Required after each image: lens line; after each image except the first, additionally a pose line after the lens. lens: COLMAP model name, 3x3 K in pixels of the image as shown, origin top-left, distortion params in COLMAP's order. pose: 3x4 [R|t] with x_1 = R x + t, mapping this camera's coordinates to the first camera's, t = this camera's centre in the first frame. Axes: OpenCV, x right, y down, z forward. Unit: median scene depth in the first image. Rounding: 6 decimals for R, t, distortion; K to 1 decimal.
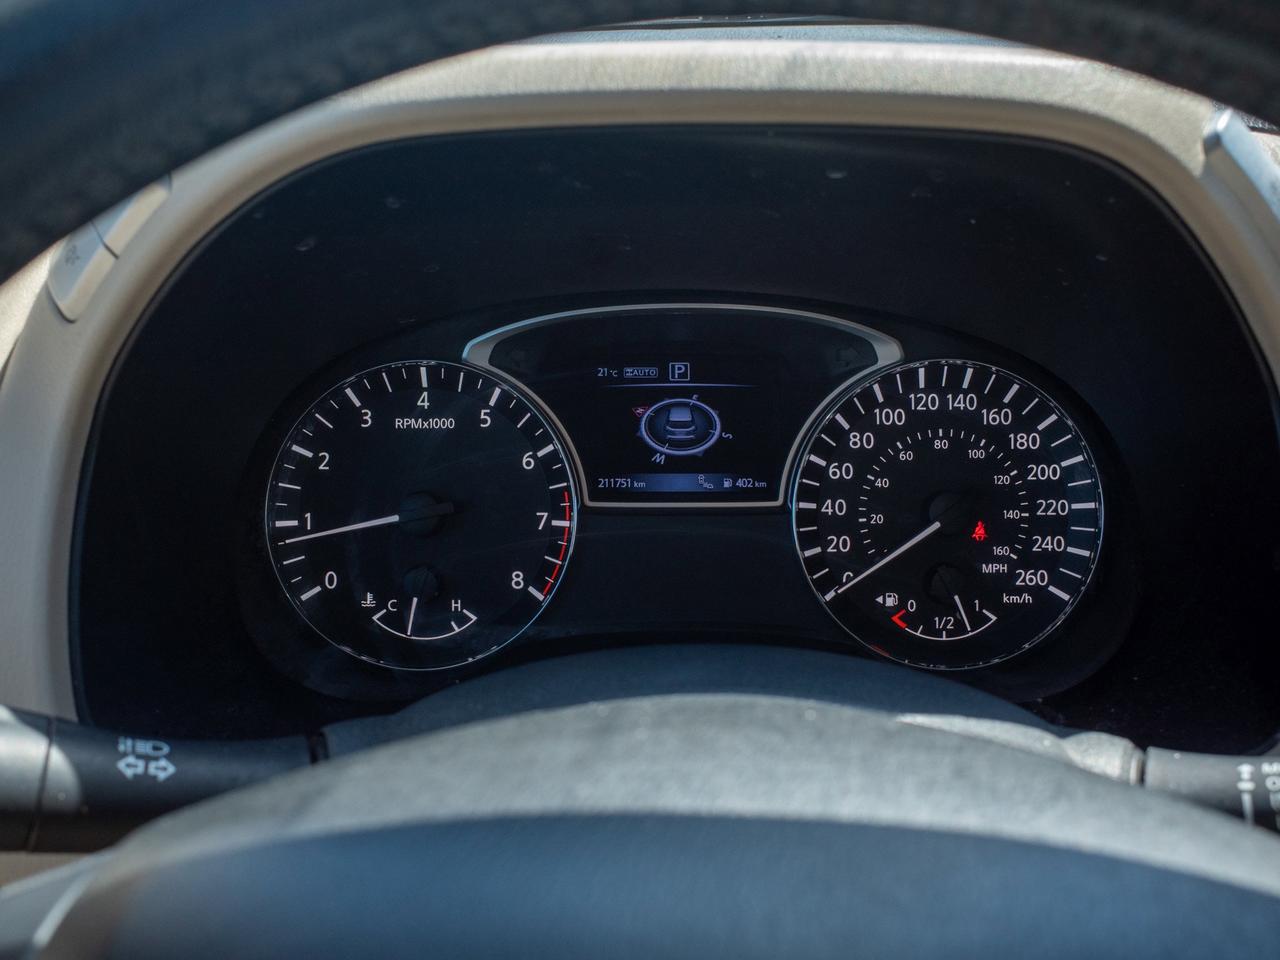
lens RADIAL K [[1165.5, 0, 635.4], [0, 1165.5, 487.6], [0, 0, 1]] dist [-0.058459, 0.061226]
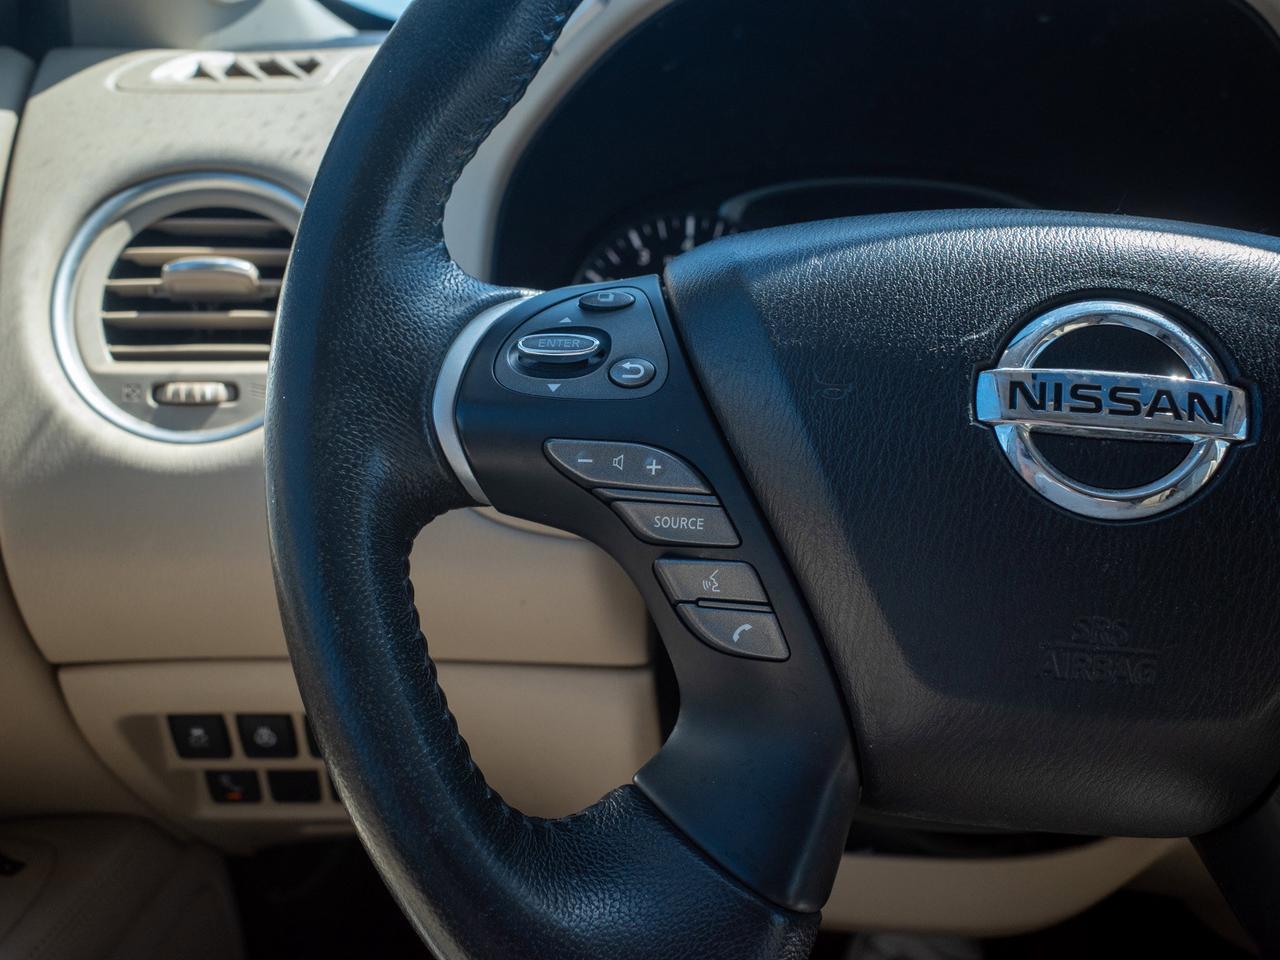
lens RADIAL K [[1165.5, 0, 635.4], [0, 1165.5, 487.6], [0, 0, 1]] dist [-0.058459, 0.061226]
pose [[0.998301, 0.045413, -0.036500, -0.182322], [-0.049367, 0.992028, -0.115949, 0.355386], [0.030944, 0.117554, 0.992584, -0.280274]]
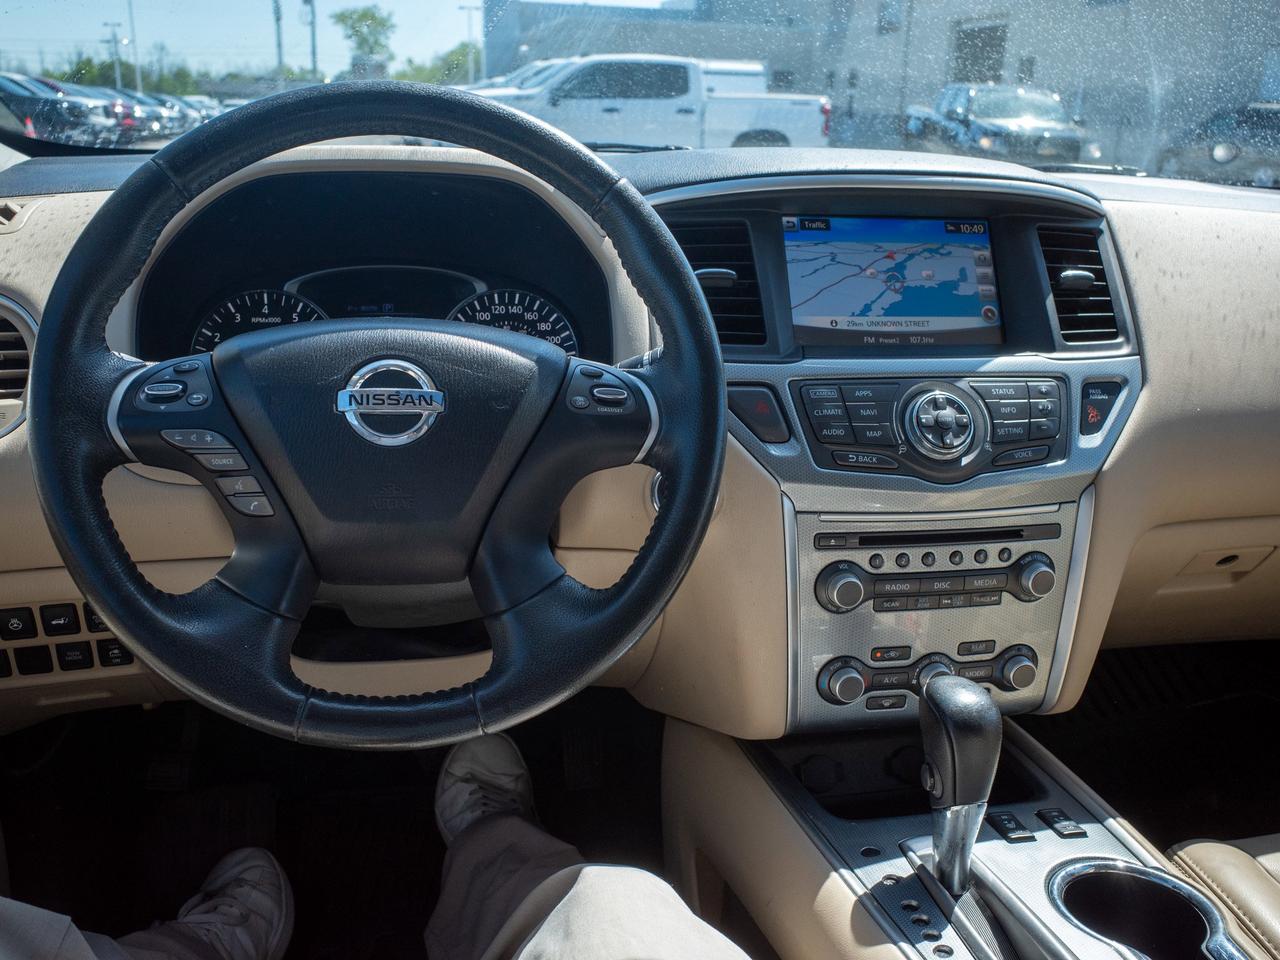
lens RADIAL K [[1165.5, 0, 635.4], [0, 1165.5, 487.6], [0, 0, 1]] dist [-0.058459, 0.061226]
pose [[0.975563, -0.031919, 0.217388, 0.009057], [0.056020, 0.992827, -0.105621, 0.517455], [-0.212458, 0.115218, 0.970354, -1.186868]]
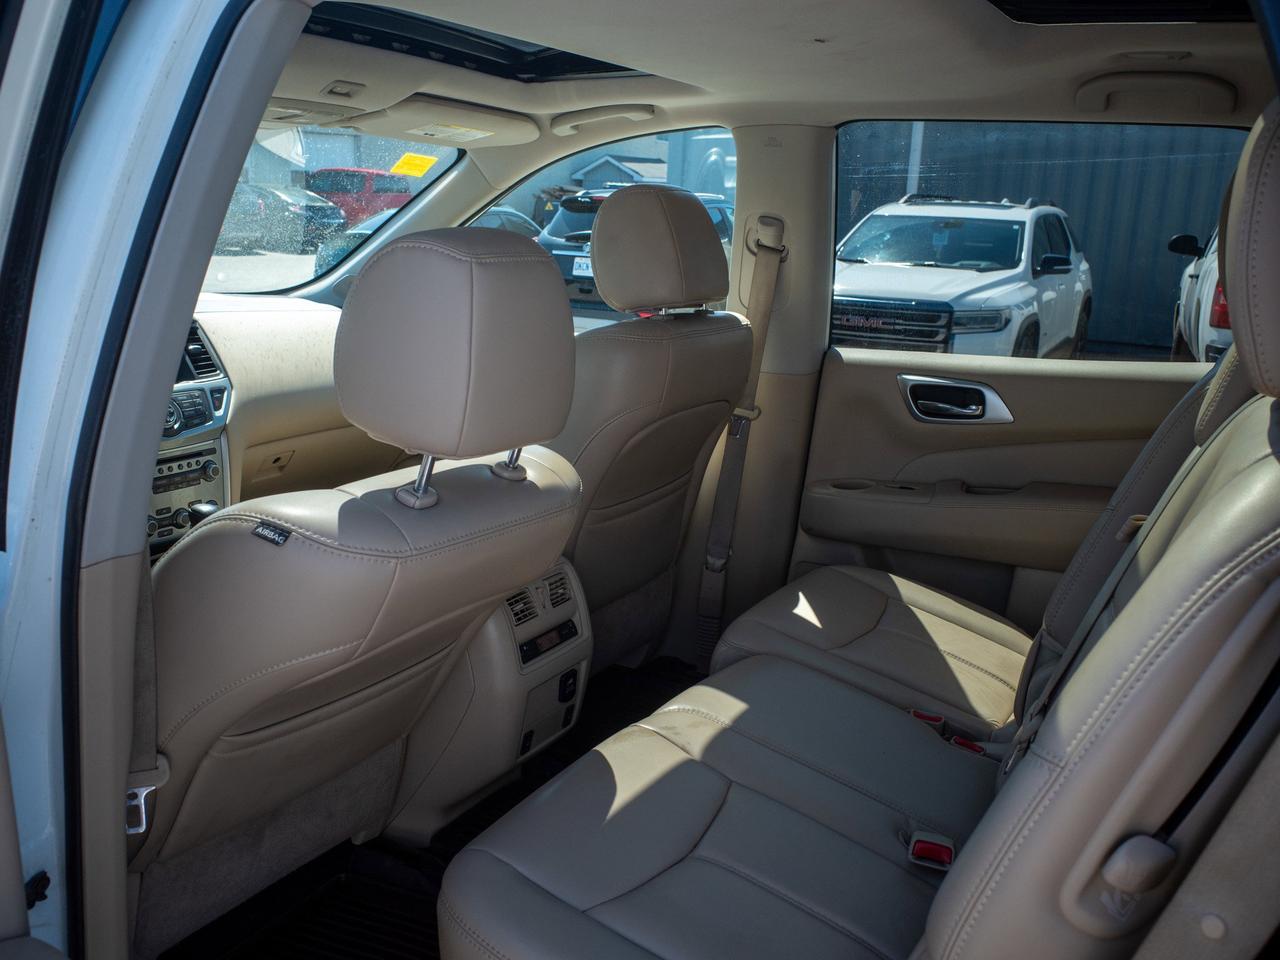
lens RADIAL K [[1165.5, 0, 635.4], [0, 1165.5, 487.6], [0, 0, 1]] dist [-0.058459, 0.061226]
pose [[0.481999, -0.184408, 0.856546, -2.245698], [0.331995, 0.943141, 0.016230, 1.087052], [-0.810837, 0.276546, 0.515816, -3.349555]]
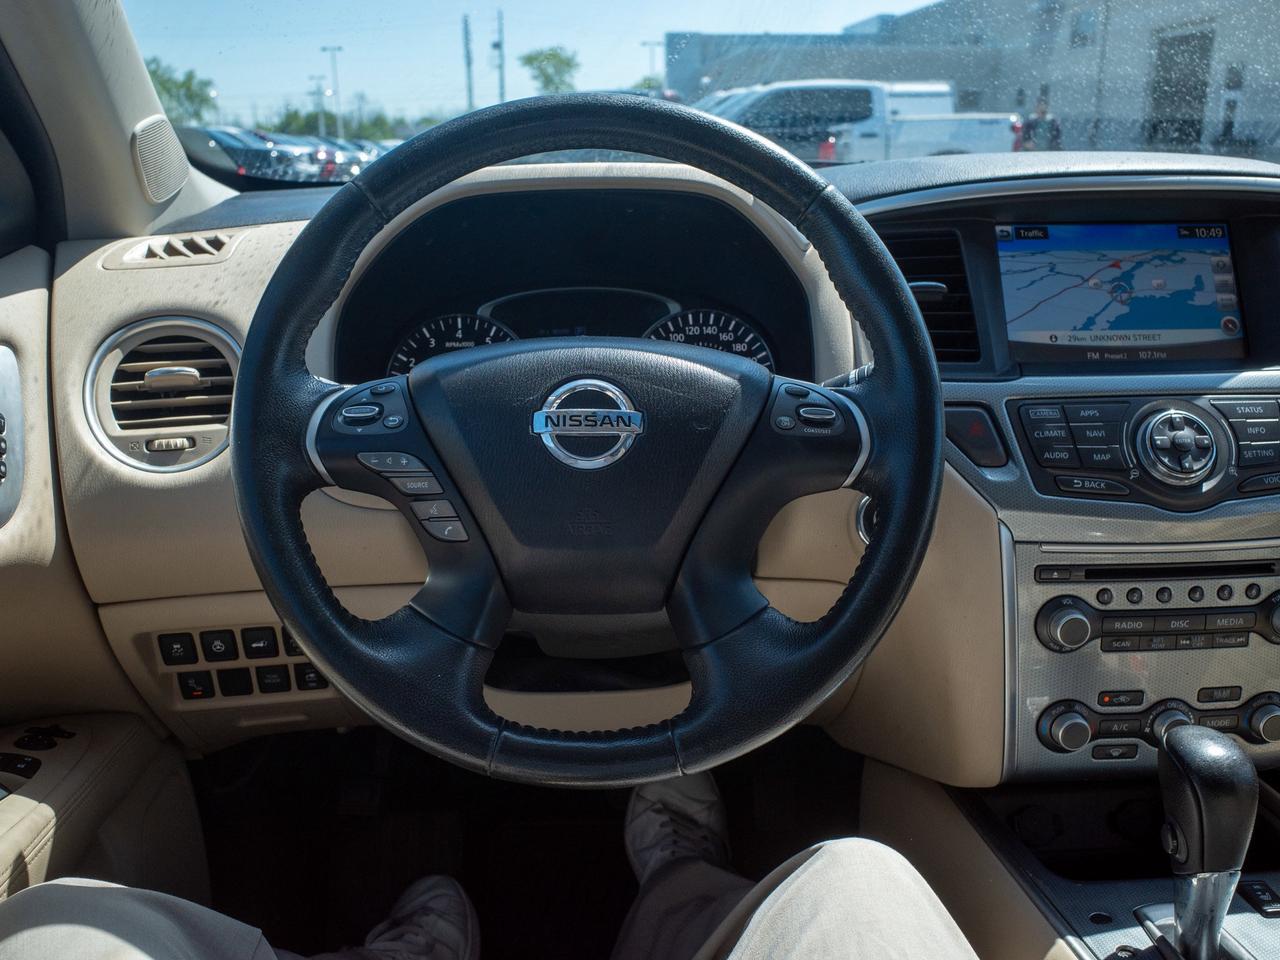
lens RADIAL K [[1165.5, 0, 635.4], [0, 1165.5, 487.6], [0, 0, 1]] dist [-0.058459, 0.061226]
pose [[0.997527, -0.024970, 0.065698, -0.006772], [0.033793, 0.990020, -0.136816, 0.509812], [-0.061626, 0.138698, 0.988415, -1.096922]]
